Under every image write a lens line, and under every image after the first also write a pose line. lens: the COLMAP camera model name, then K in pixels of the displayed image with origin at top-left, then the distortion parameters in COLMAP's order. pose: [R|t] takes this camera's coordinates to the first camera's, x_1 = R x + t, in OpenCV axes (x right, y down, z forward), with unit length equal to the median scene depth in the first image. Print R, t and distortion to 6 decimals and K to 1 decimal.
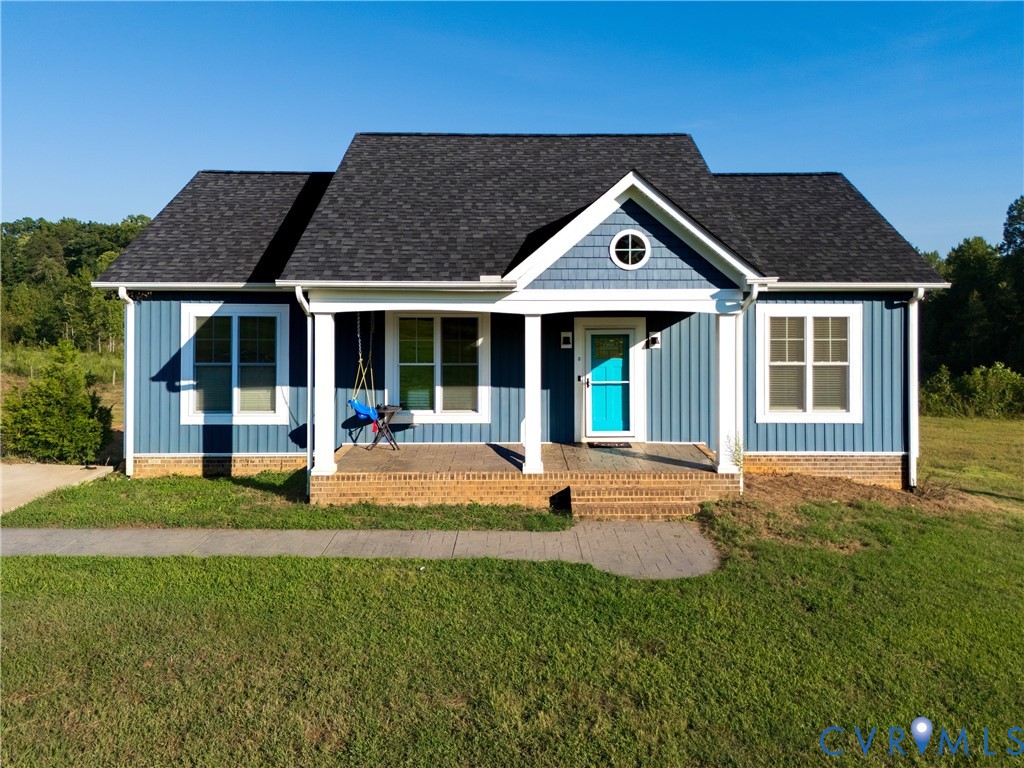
lens RADIAL K [[748.4, 0, 512.0], [0, 748.4, 384.0], [0, 0, 1]] dist [0.081495, -0.077145]
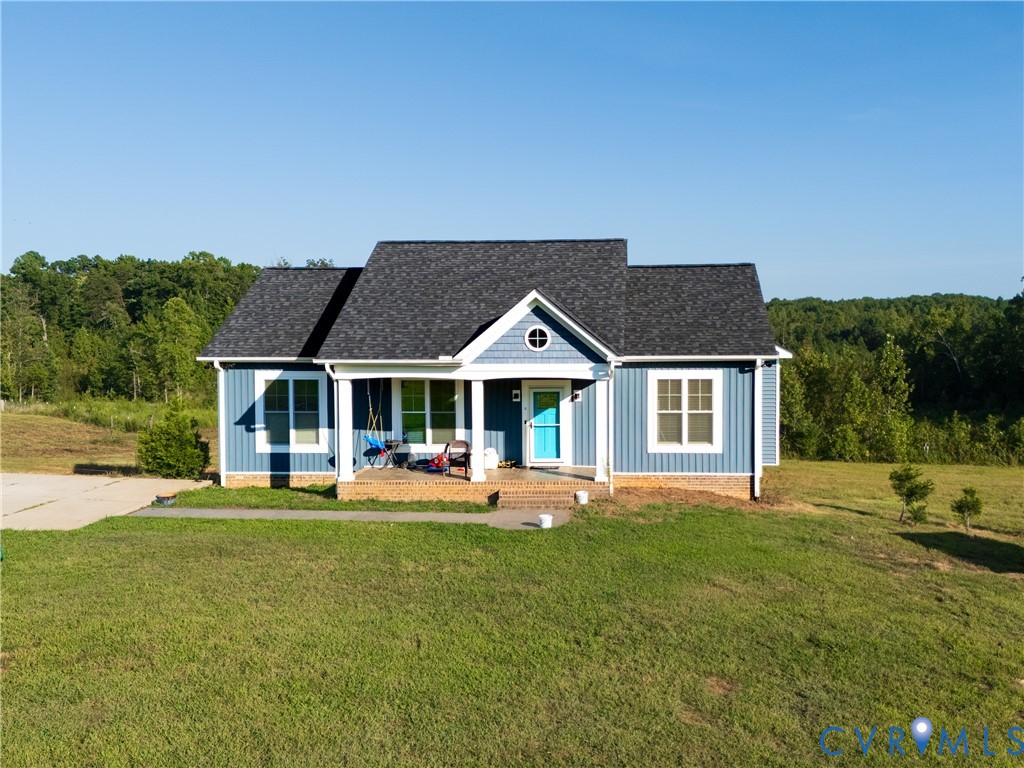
lens RADIAL K [[798.5, 0, 557.4], [0, 798.5, 477.9], [0, 0, 1]] dist [0.101213, -0.106357]
pose [[0.998770, 0.002777, -0.049504, 0.230885], [-0.000217, 0.998665, 0.051649, 0.020630], [0.049581, -0.051575, 0.997438, -0.553214]]
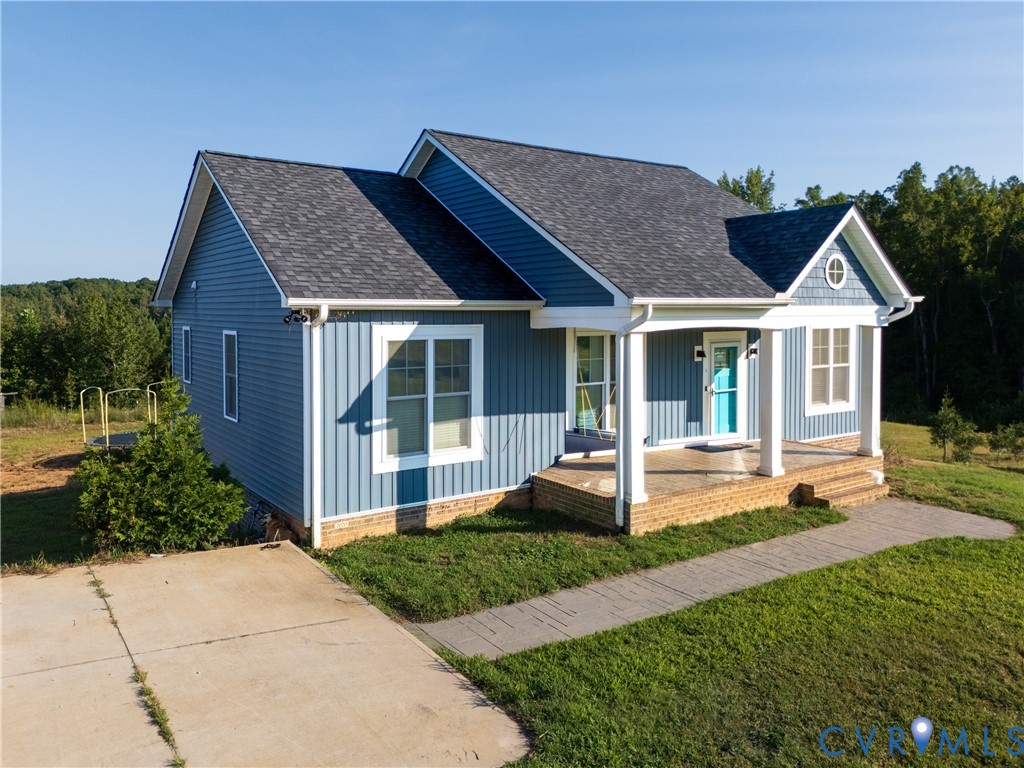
lens RADIAL K [[738.8, 0, 510.4], [0, 738.8, 400.4], [0, 0, 1]] dist [0.054094, -0.041665]
pose [[0.841956, -0.068049, 0.535239, -0.733306], [0.068664, 0.997463, 0.018802, -0.030163], [-0.535160, 0.020922, 0.844492, 0.248011]]
